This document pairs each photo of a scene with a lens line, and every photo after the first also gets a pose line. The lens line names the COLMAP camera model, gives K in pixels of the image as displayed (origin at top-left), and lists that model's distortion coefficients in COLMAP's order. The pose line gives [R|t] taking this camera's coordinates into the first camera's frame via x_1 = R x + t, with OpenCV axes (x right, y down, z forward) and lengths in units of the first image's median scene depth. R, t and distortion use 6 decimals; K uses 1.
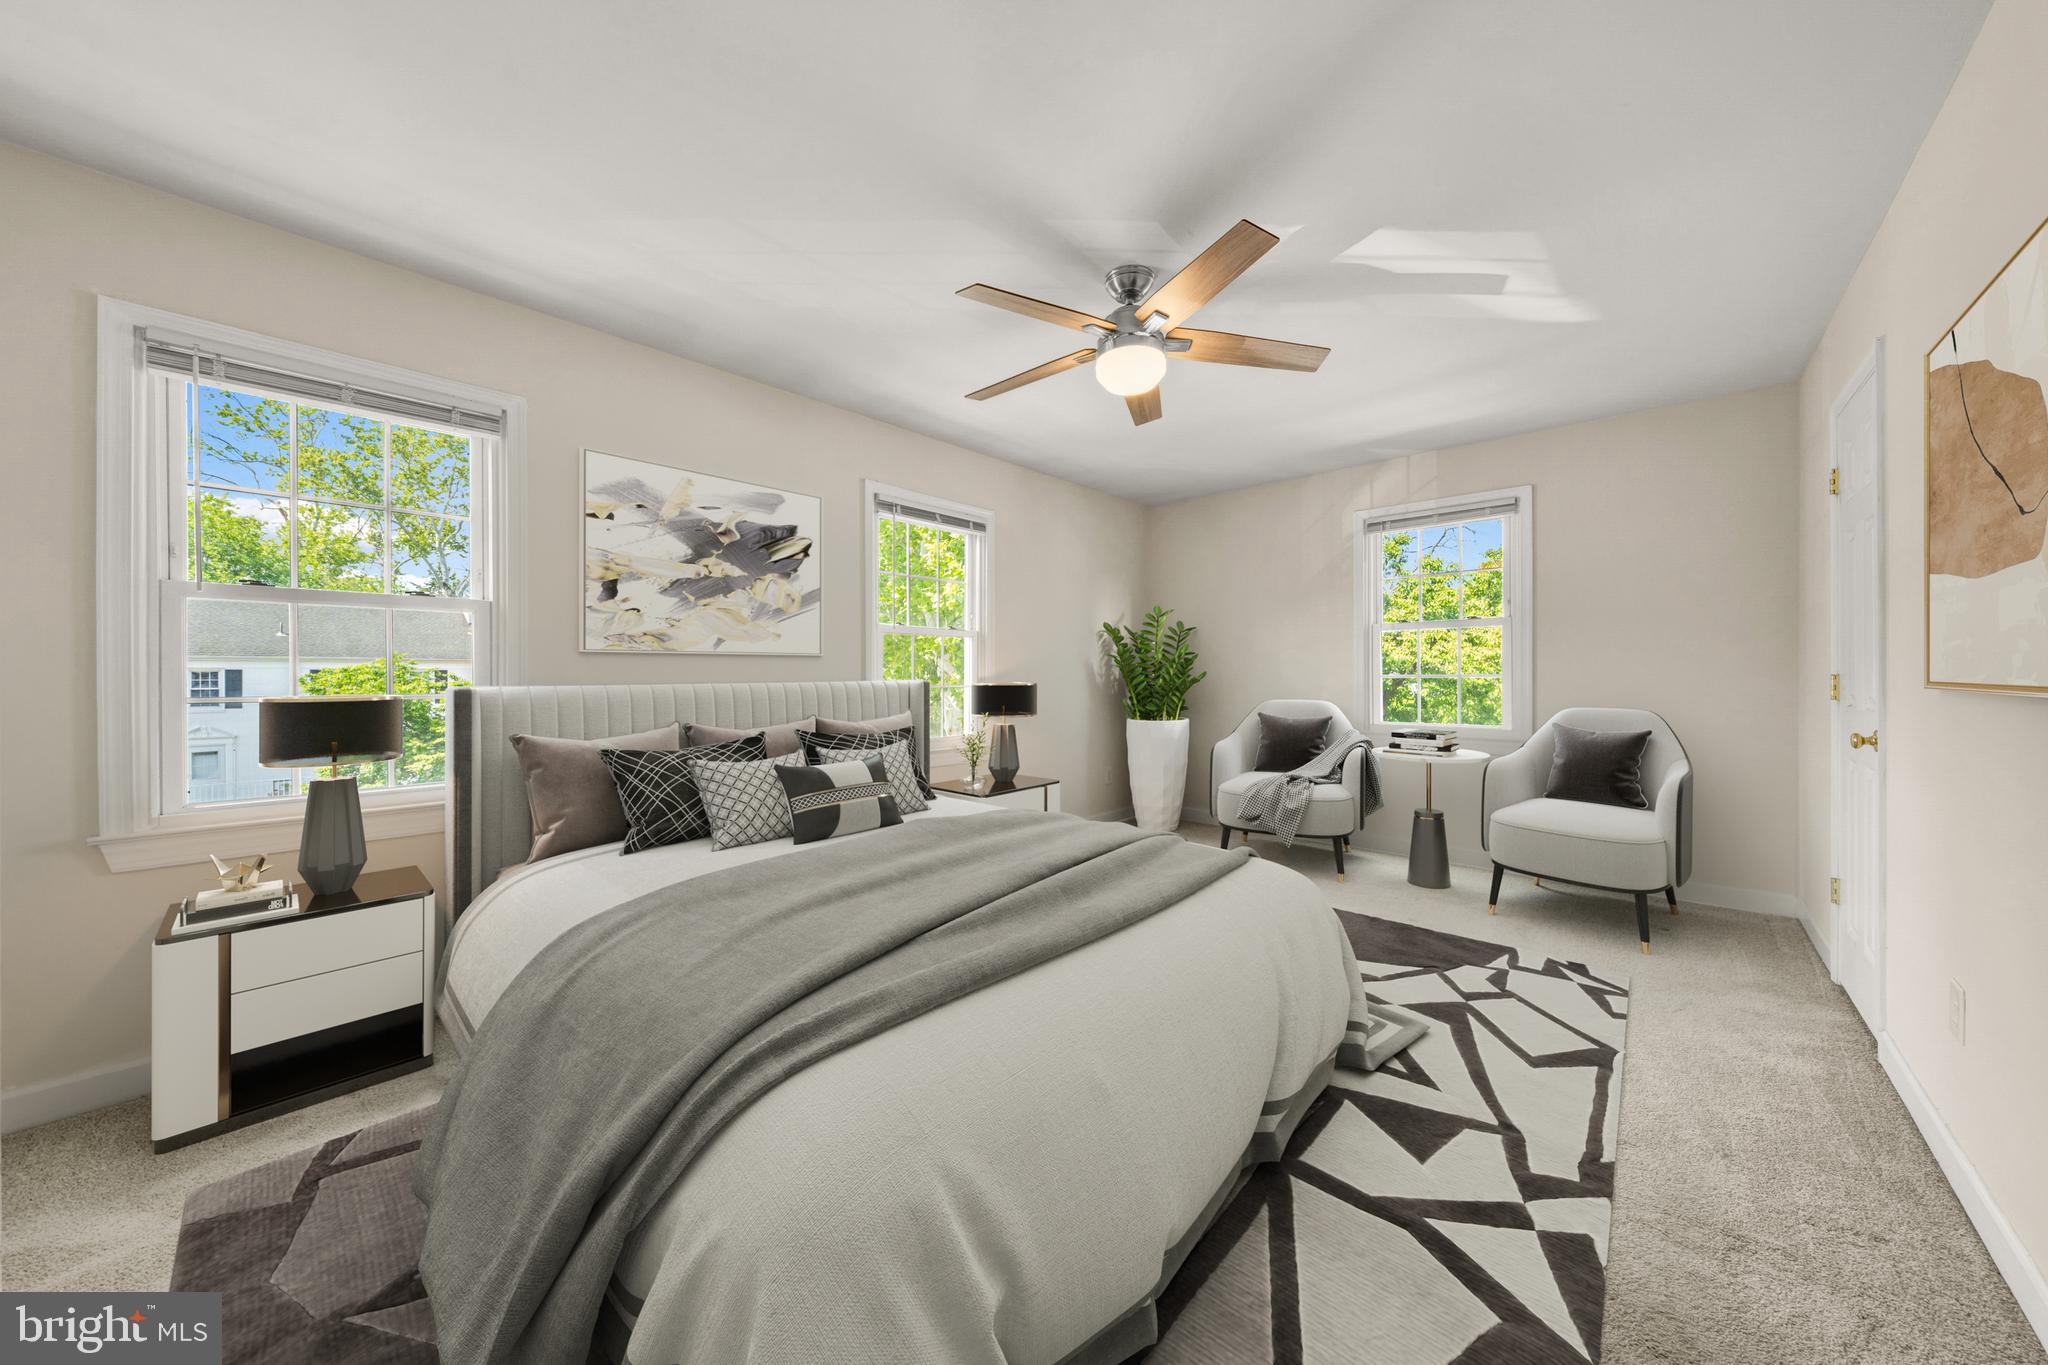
lens RADIAL K [[702.8, 0, 1019.7], [0, 702.8, 672.0], [0, 0, 1]] dist [0.000109, 0.000185]
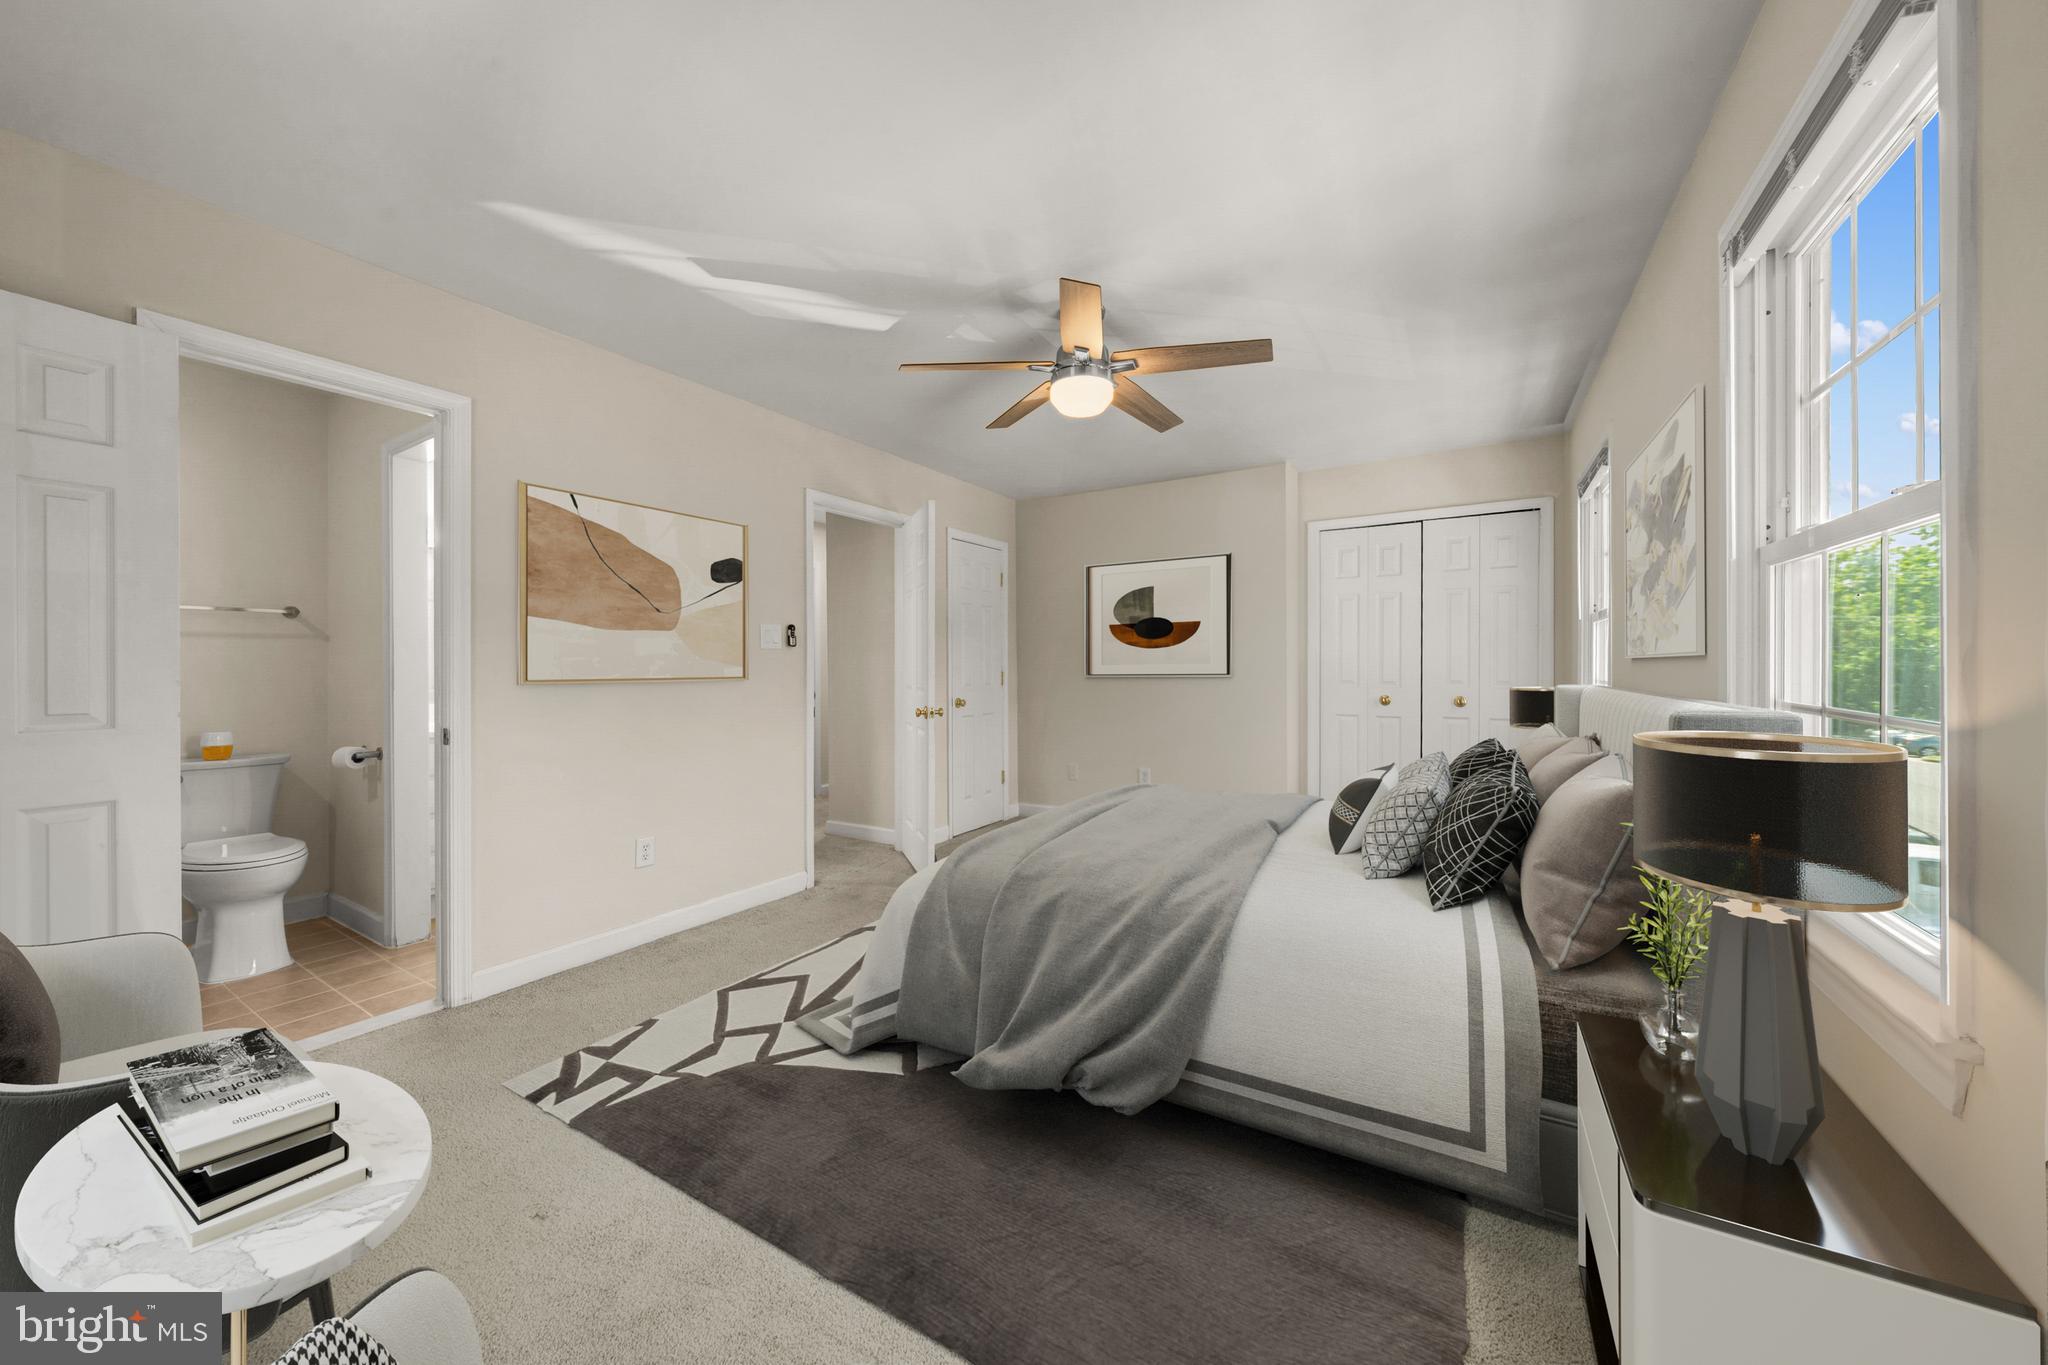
lens RADIAL K [[702.8, 0, 1019.7], [0, 702.8, 687.6], [0, 0, 1]] dist [0.000109, 0.000185]
pose [[-0.968164, 0.019695, -0.249540, 0.527420], [0.019587, 0.999804, 0.002917, 0.023938], [0.249548, -0.002063, -0.968360, 1.892004]]
